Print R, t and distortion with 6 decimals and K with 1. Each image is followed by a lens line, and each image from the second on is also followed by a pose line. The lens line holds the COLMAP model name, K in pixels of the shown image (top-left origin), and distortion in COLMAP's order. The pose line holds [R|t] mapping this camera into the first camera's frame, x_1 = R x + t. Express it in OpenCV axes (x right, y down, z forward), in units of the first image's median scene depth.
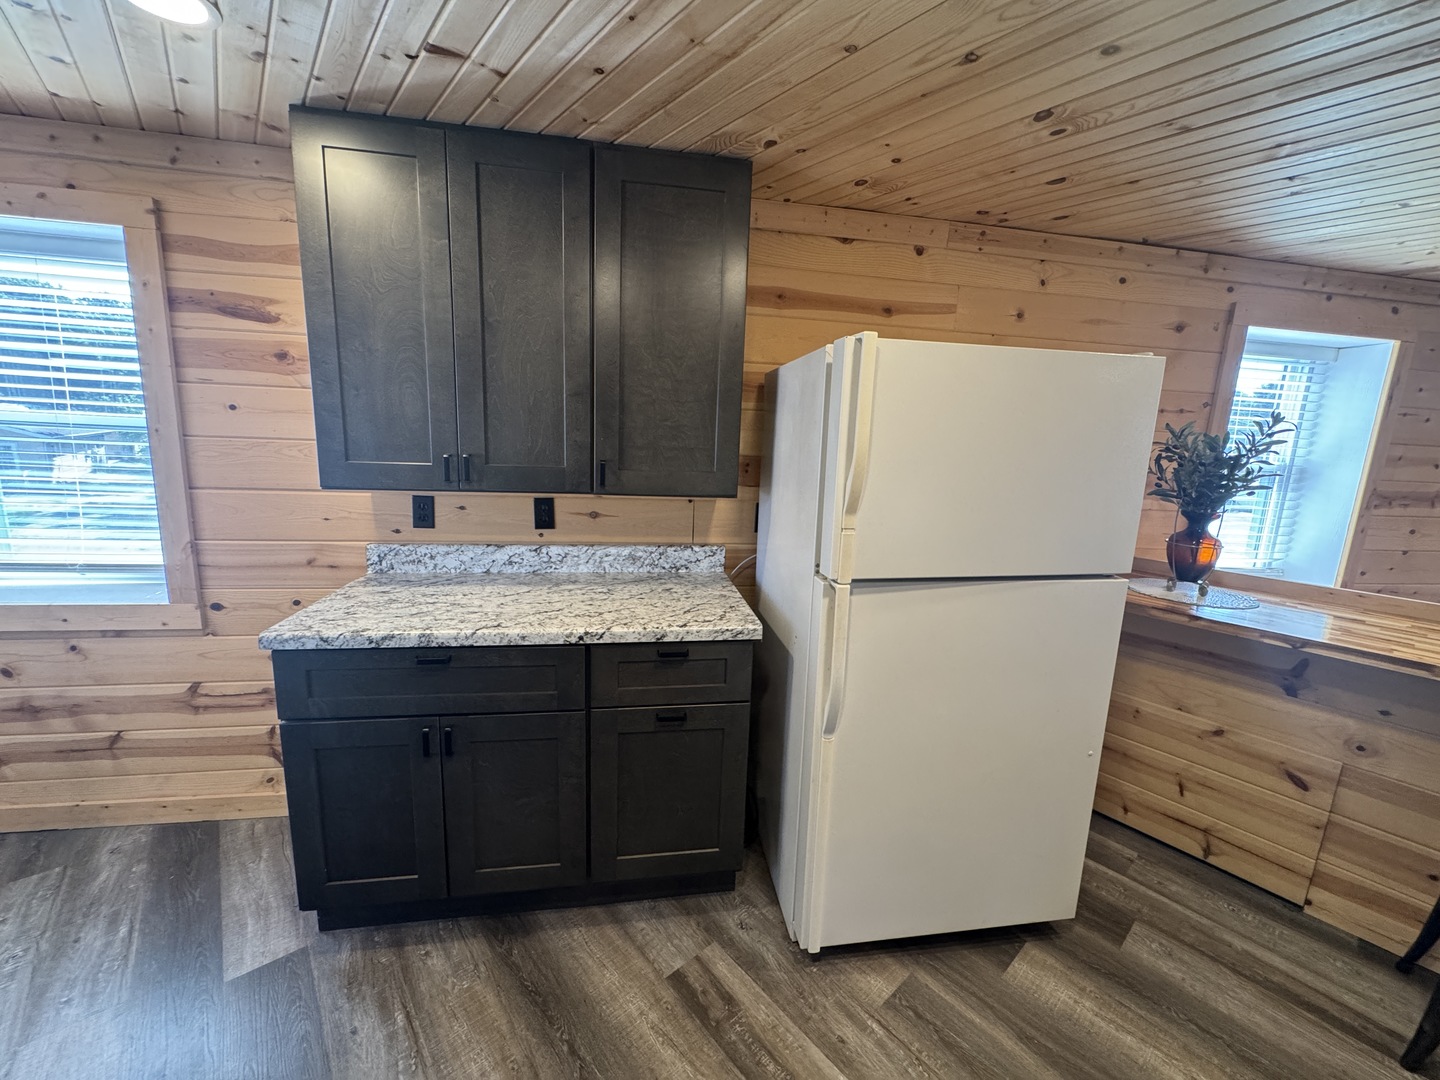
lens RADIAL K [[574.0, 0, 719.0], [0, 574.0, 536.5], [0, 0, 1]] dist [-0.001970, -0.000193]
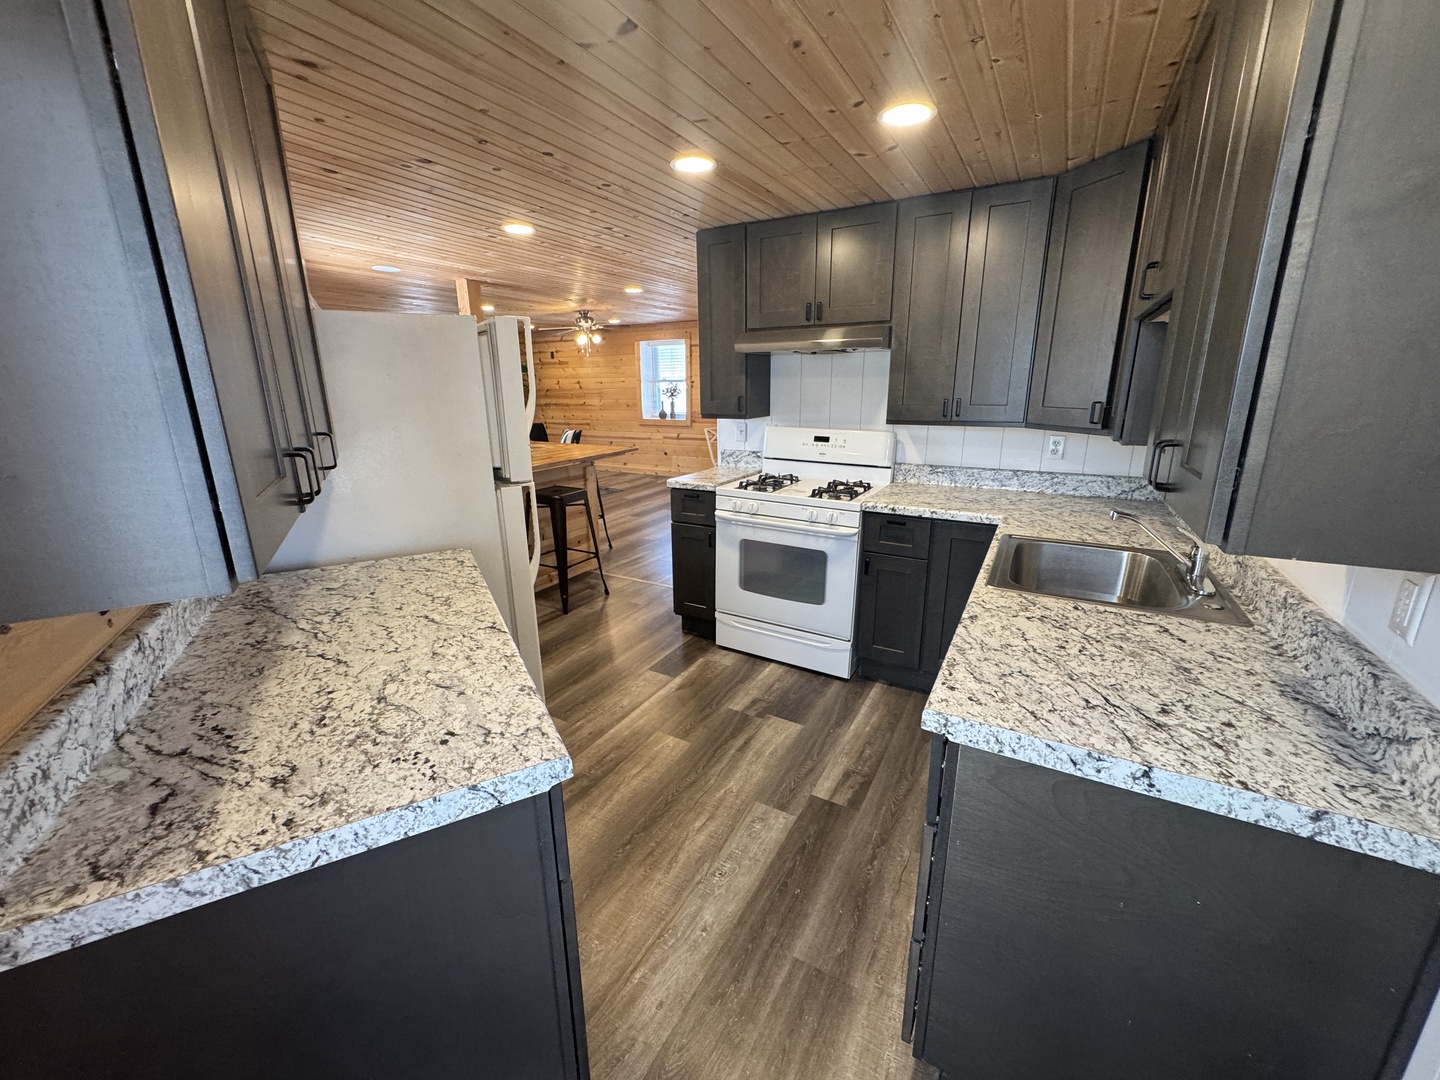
lens RADIAL K [[574.0, 0, 719.0], [0, 574.0, 536.5], [0, 0, 1]] dist [-0.001970, -0.000193]
pose [[-0.335813, -0.284753, 0.897856, -1.058935], [0.159405, 0.922281, 0.352119, -0.186664], [-0.928342, 0.261369, -0.264323, 0.751755]]
